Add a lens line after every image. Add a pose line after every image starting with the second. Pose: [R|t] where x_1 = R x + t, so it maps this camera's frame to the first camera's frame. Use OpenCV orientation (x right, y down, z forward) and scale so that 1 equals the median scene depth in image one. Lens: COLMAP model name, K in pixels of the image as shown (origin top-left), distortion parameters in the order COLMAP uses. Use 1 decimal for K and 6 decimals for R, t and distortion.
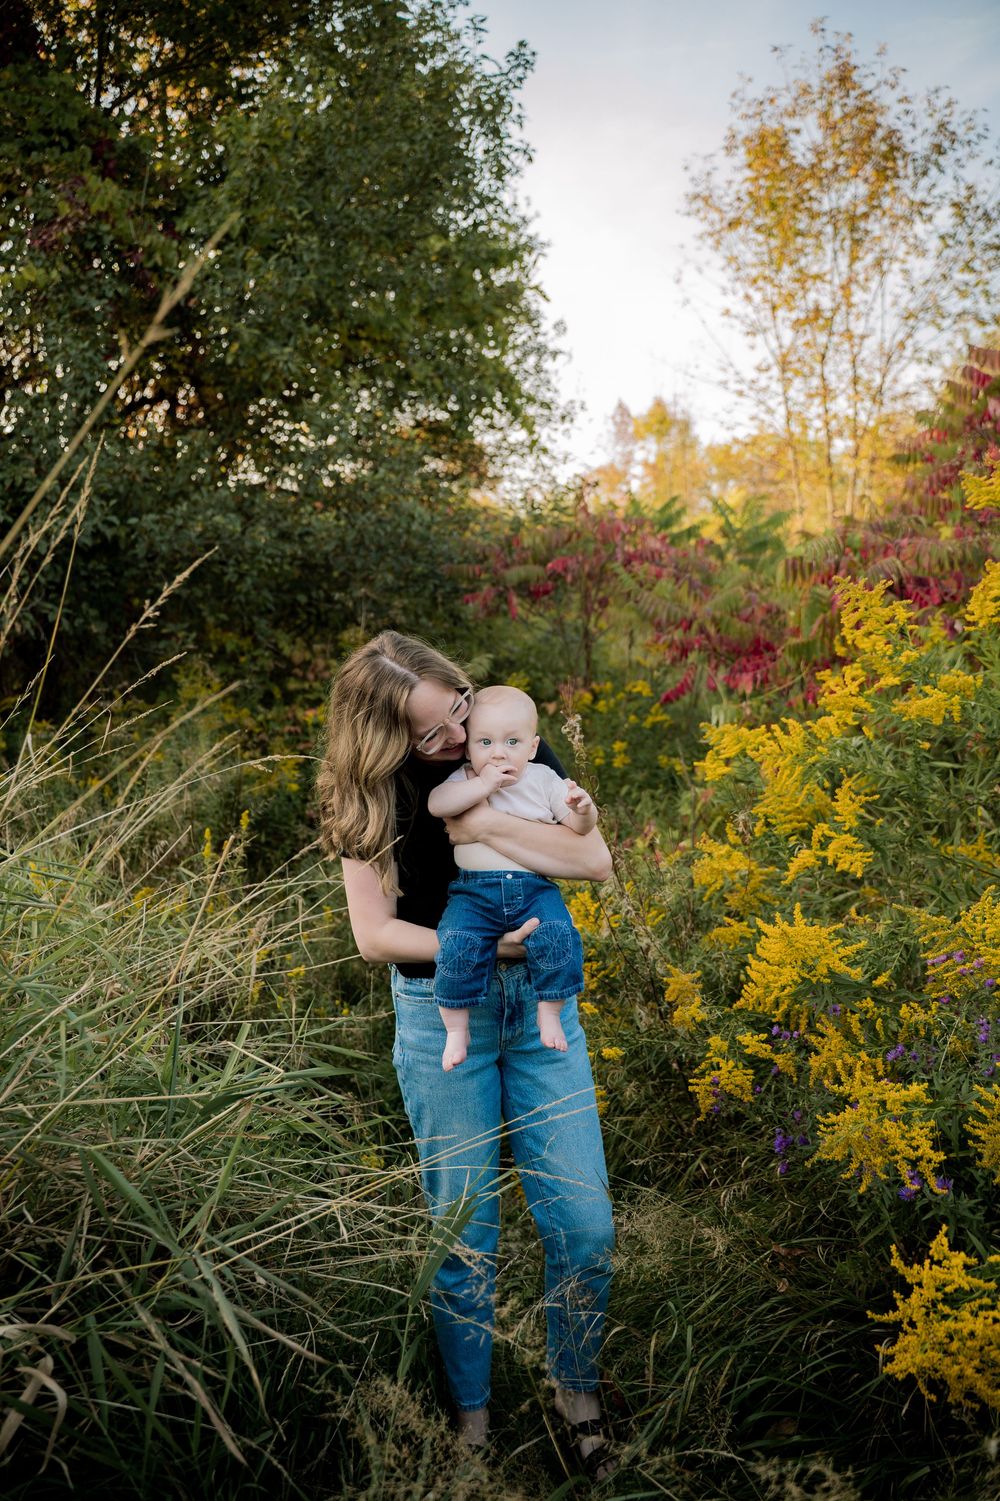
lens RADIAL K [[1255.4, 0, 500.0], [0, 1255.4, 750.5], [0, 0, 1]] dist [0.030664, -0.007658]
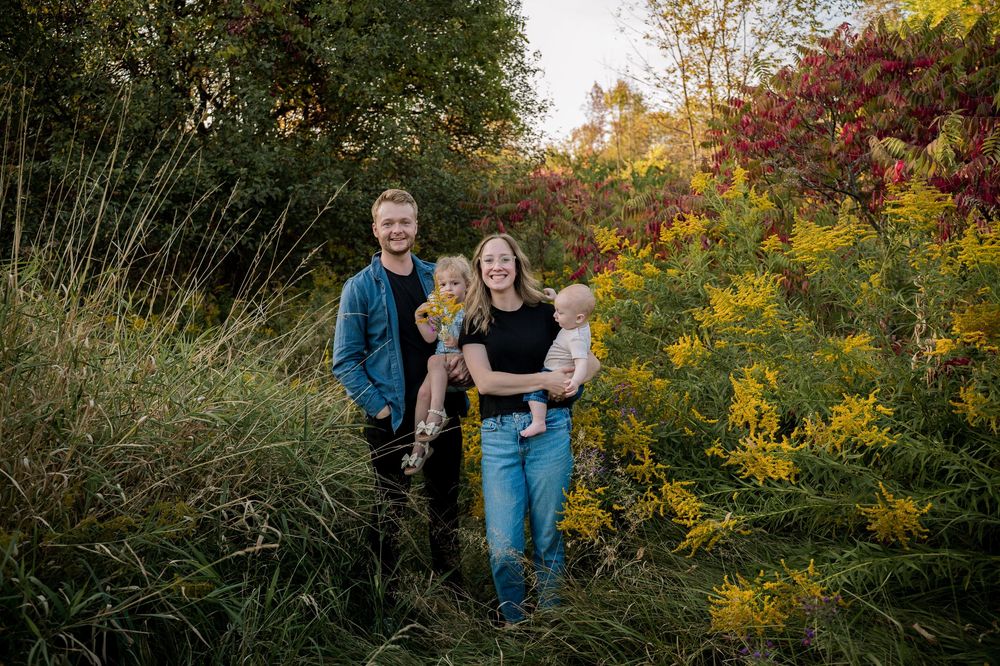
lens RADIAL K [[836.3, 0, 458.2], [0, 836.3, 303.2], [0, 0, 1]] dist [0.030664, -0.007658]
pose [[0.997014, -0.012950, -0.076129, 0.025075], [0.011885, 0.999825, -0.014426, 0.003914], [0.076303, 0.013478, 0.996994, -0.104654]]
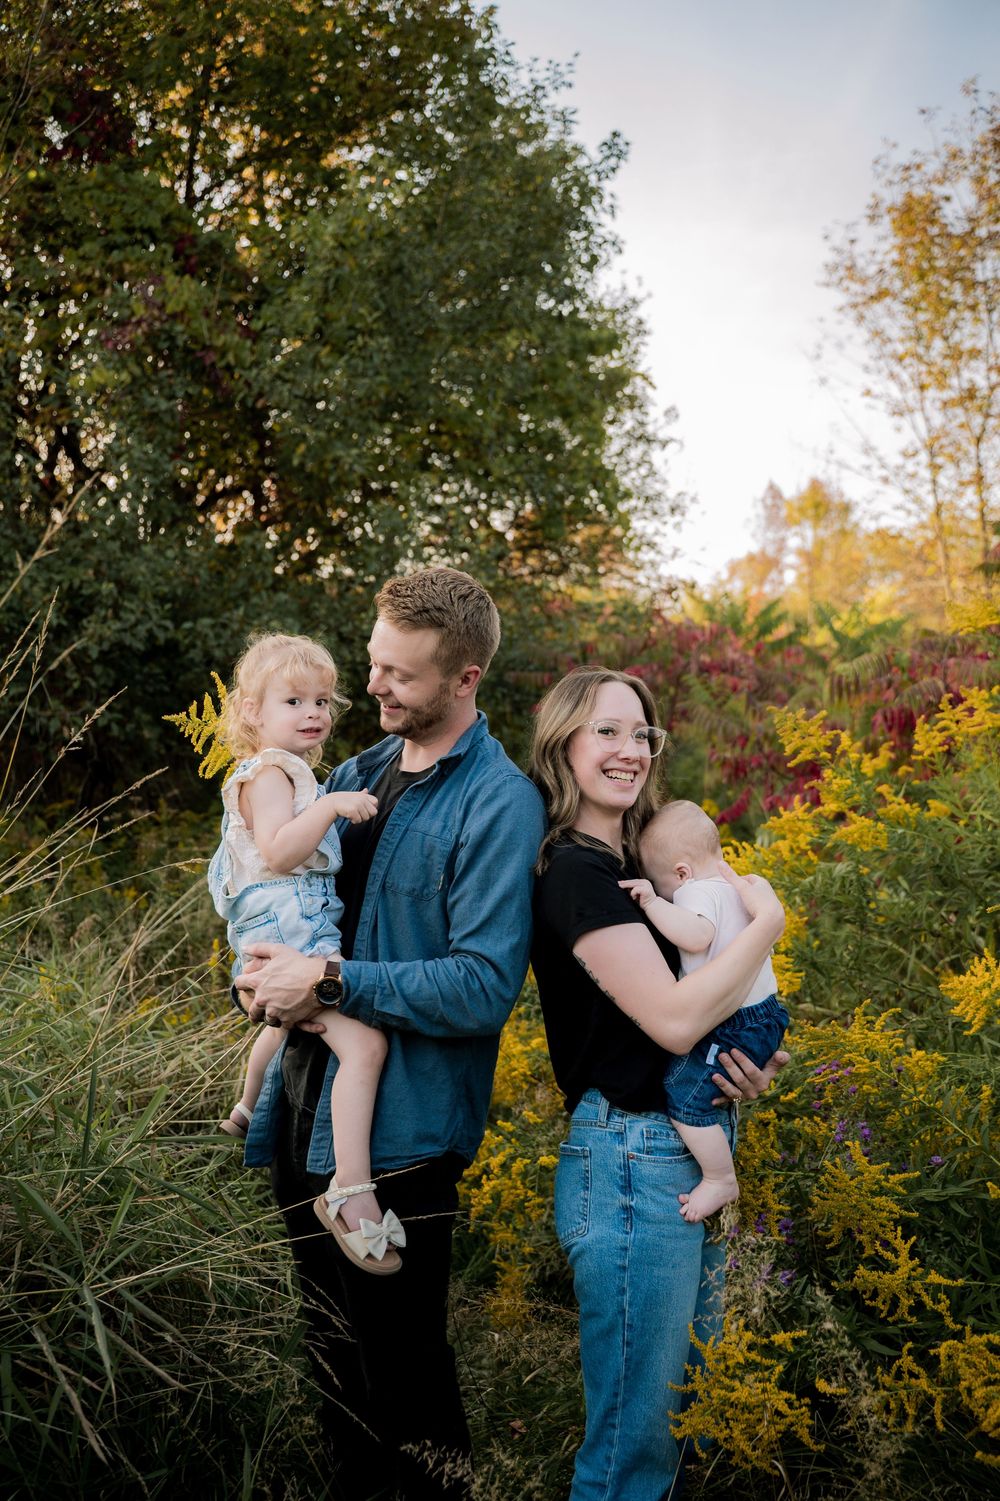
lens RADIAL K [[1436.0, 0, 500.0], [0, 1436.0, 750.5], [0, 0, 1]] dist [0.084499, -0.105790]
pose [[0.995404, 0.018512, -0.093954, 0.028396], [-0.026449, 0.996119, -0.083950, 0.000867], [0.092035, 0.086050, 0.992031, -0.038952]]
